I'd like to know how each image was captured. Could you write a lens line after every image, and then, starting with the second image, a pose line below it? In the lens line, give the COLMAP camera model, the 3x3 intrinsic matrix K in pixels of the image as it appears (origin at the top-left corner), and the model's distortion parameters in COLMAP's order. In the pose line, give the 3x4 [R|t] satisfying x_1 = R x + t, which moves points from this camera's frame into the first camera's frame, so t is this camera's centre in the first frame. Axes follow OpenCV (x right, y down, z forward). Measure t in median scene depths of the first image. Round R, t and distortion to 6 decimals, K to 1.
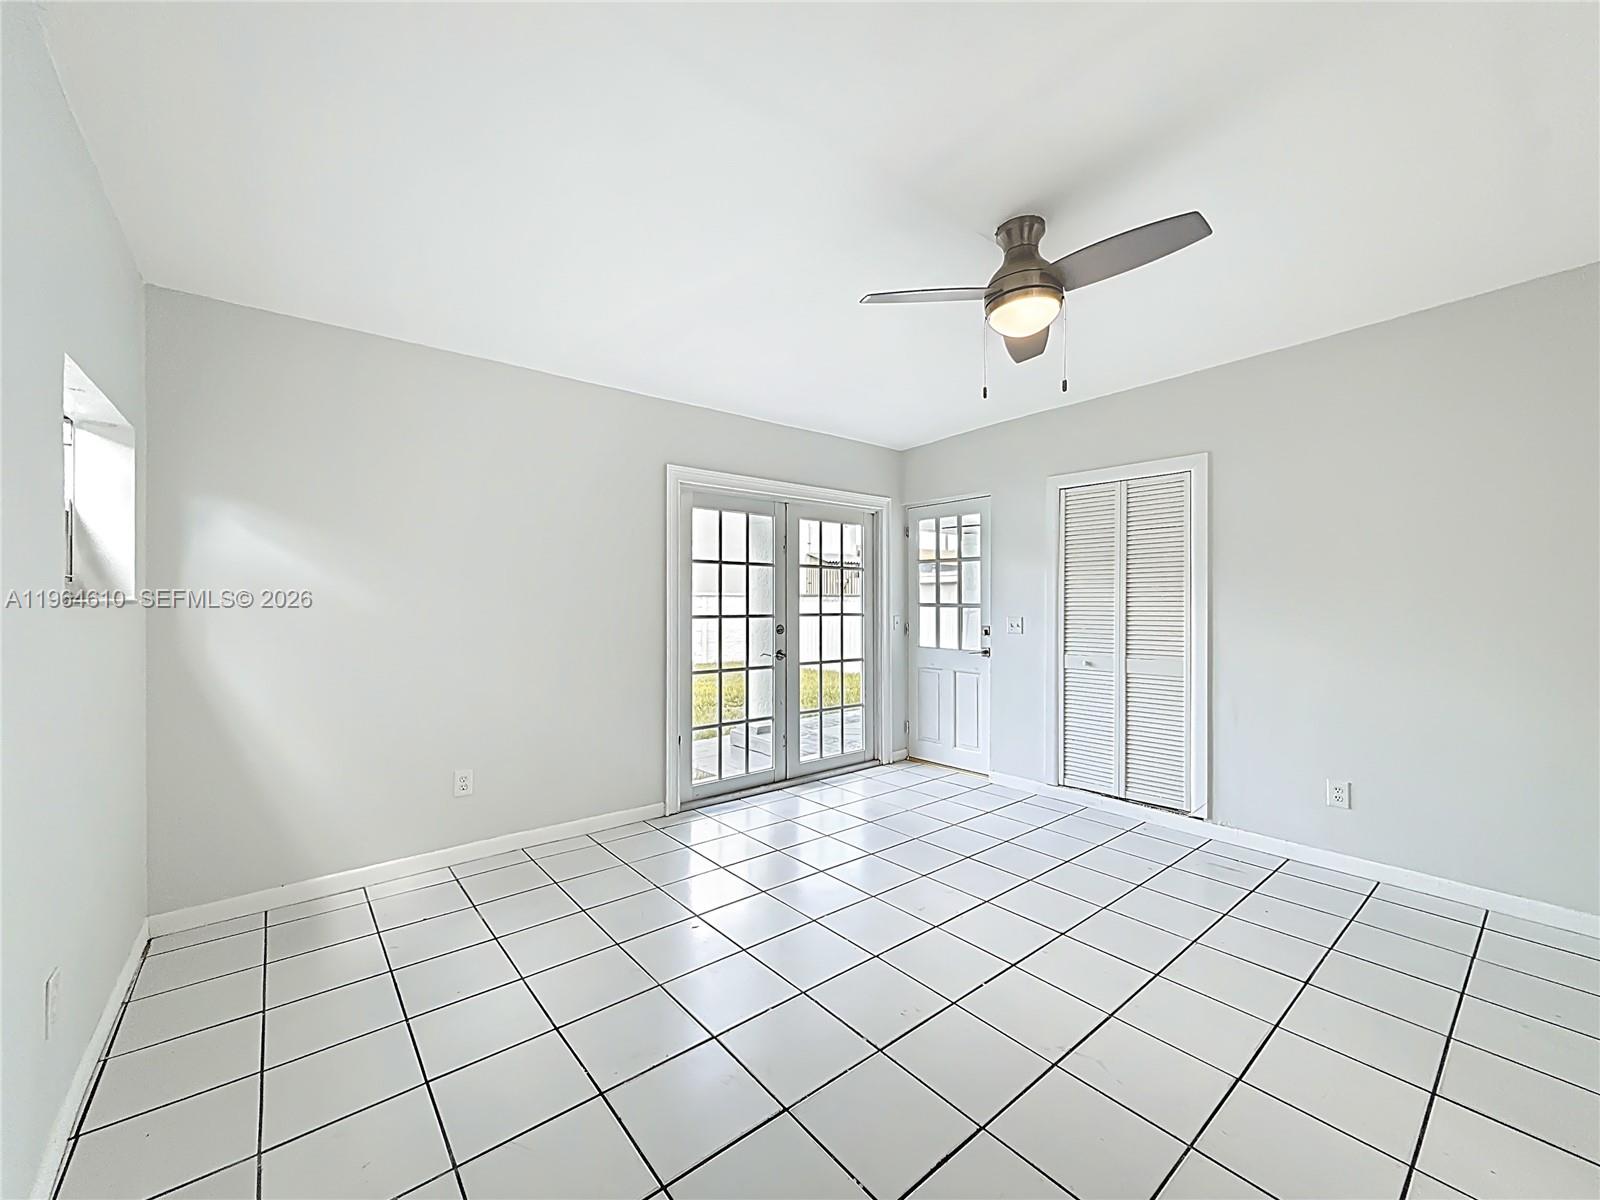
lens RADIAL K [[650.8, 0, 813.9], [0, 650.8, 600.3], [0, 0, 1]] dist [-0.003747, 0.000339]
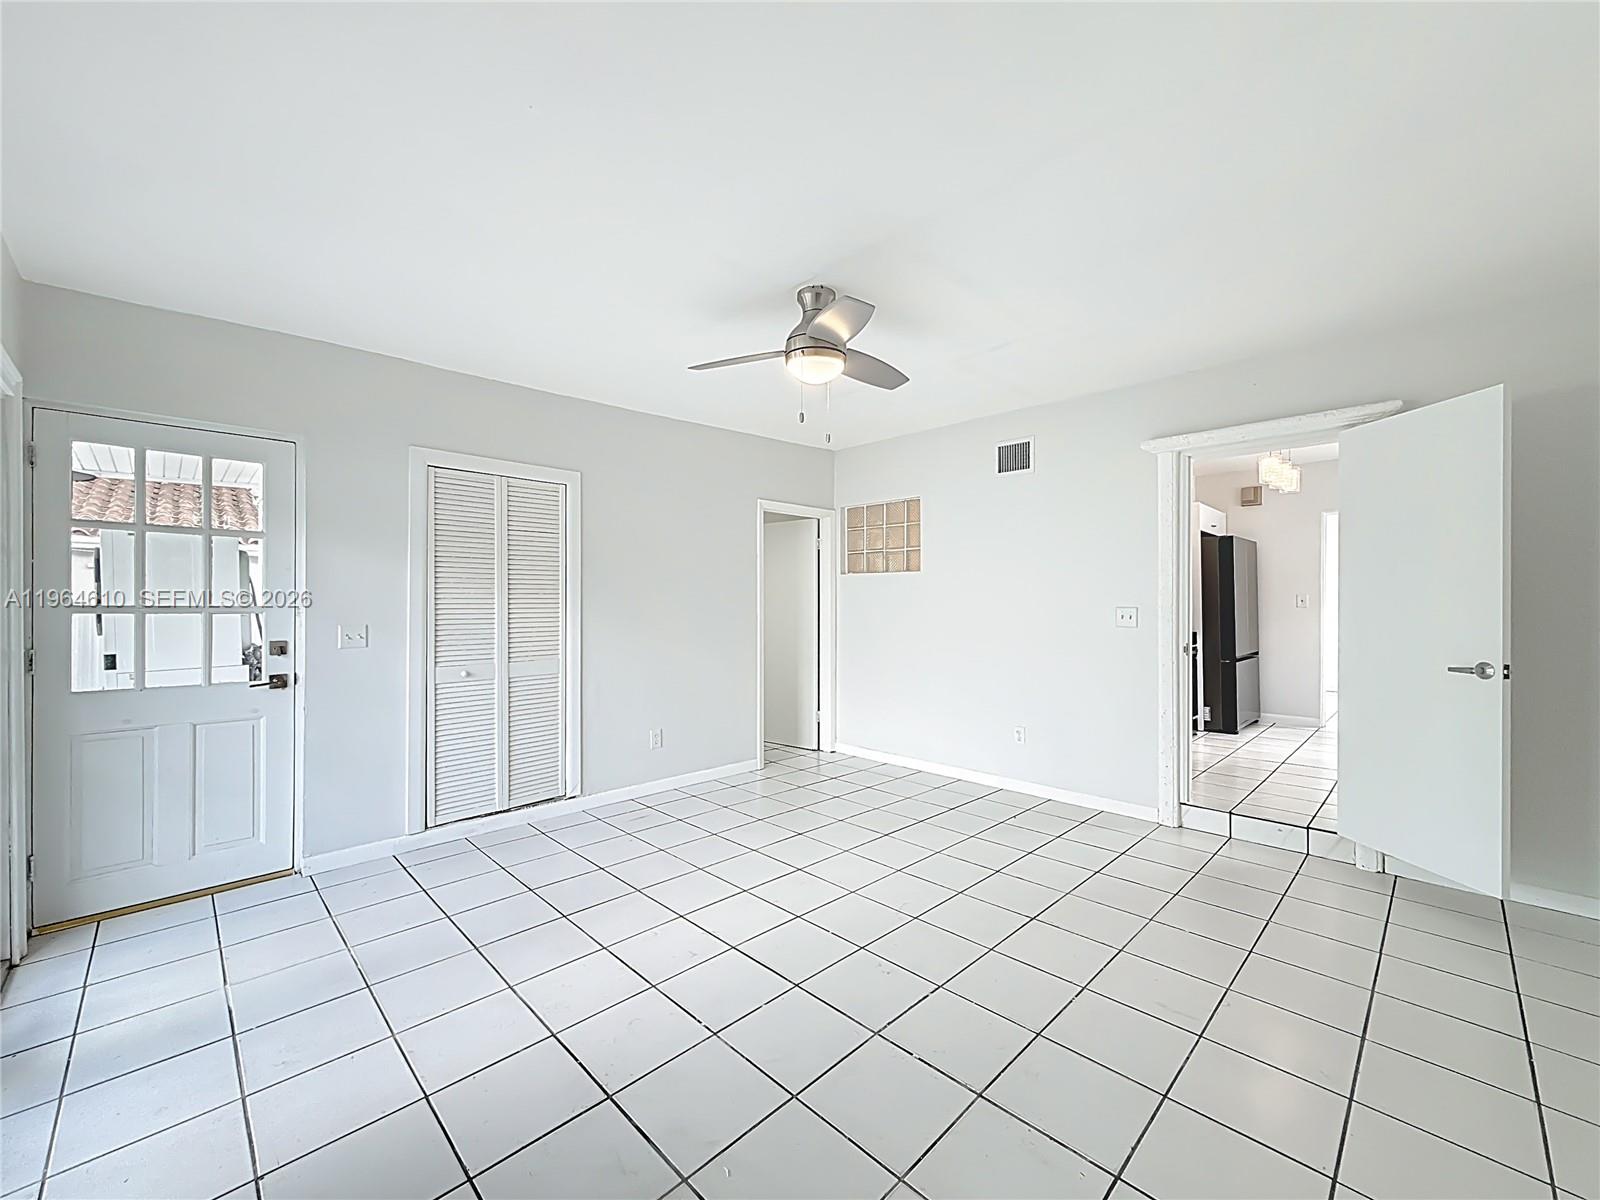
lens RADIAL K [[650.8, 0, 787.3], [0, 650.8, 595.4], [0, 0, 1]] dist [-0.003747, 0.000339]
pose [[-0.080200, 0.009995, 0.996729, -0.530354], [-0.005231, 0.999932, -0.010448, -0.002206], [-0.996765, -0.006051, -0.080142, 0.690778]]
